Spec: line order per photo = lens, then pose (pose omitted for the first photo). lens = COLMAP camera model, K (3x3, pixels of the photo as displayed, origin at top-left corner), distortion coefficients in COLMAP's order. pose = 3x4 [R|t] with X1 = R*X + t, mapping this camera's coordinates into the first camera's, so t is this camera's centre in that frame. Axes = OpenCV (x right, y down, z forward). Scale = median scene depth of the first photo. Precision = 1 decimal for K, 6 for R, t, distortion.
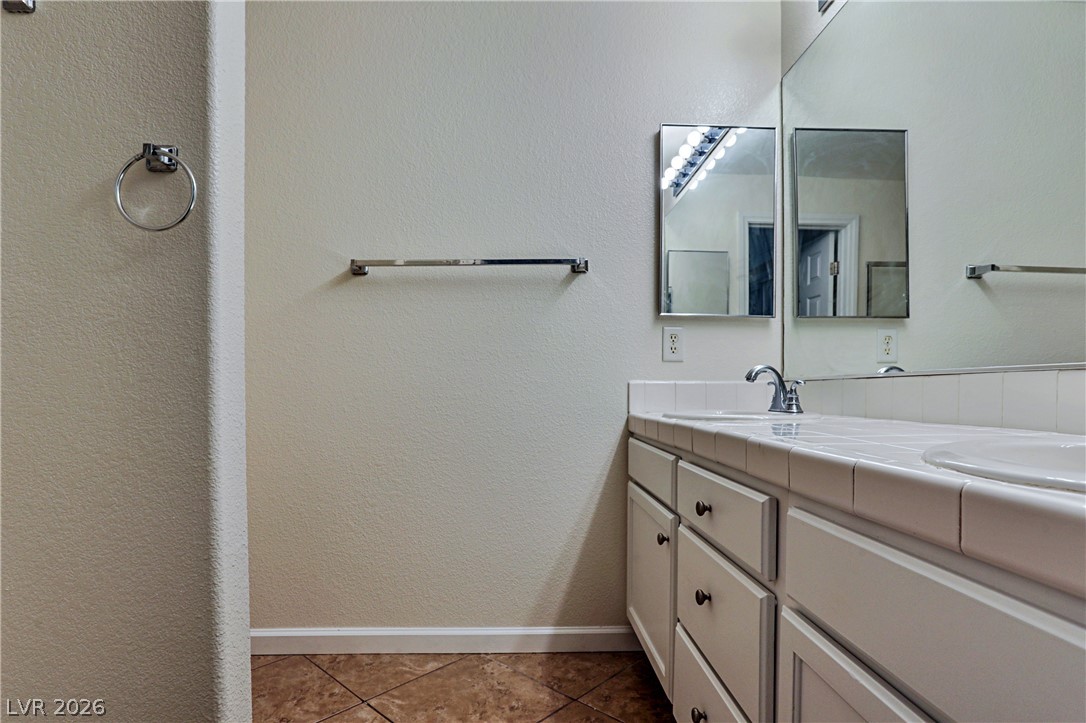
lens RADIAL K [[569.0, 0, 542.2], [0, 569.0, 394.5], [0, 0, 1]] dist [-0.067468, 0.030949]
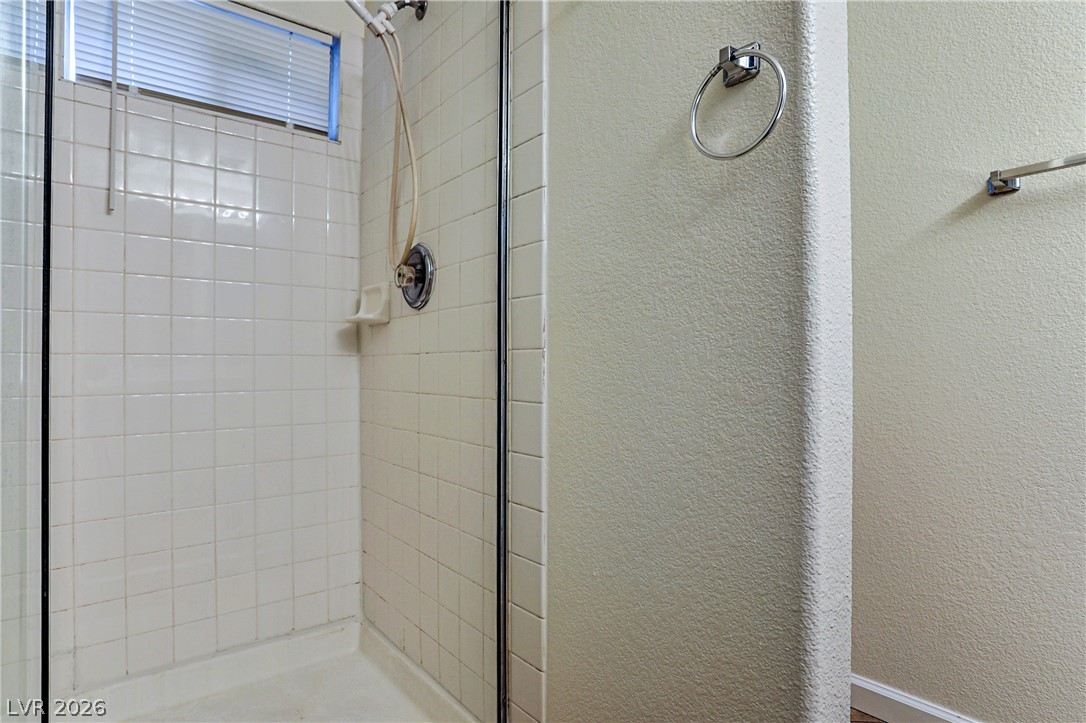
lens RADIAL K [[564.7, 0, 541.9], [0, 564.7, 375.7], [0, 0, 1]] dist [-0.062976, 0.036164]
pose [[0.600748, 0.014464, -0.799308, -0.241729], [-0.006247, 0.999891, 0.013398, -0.005690], [0.799414, -0.003055, 0.600773, 0.324153]]
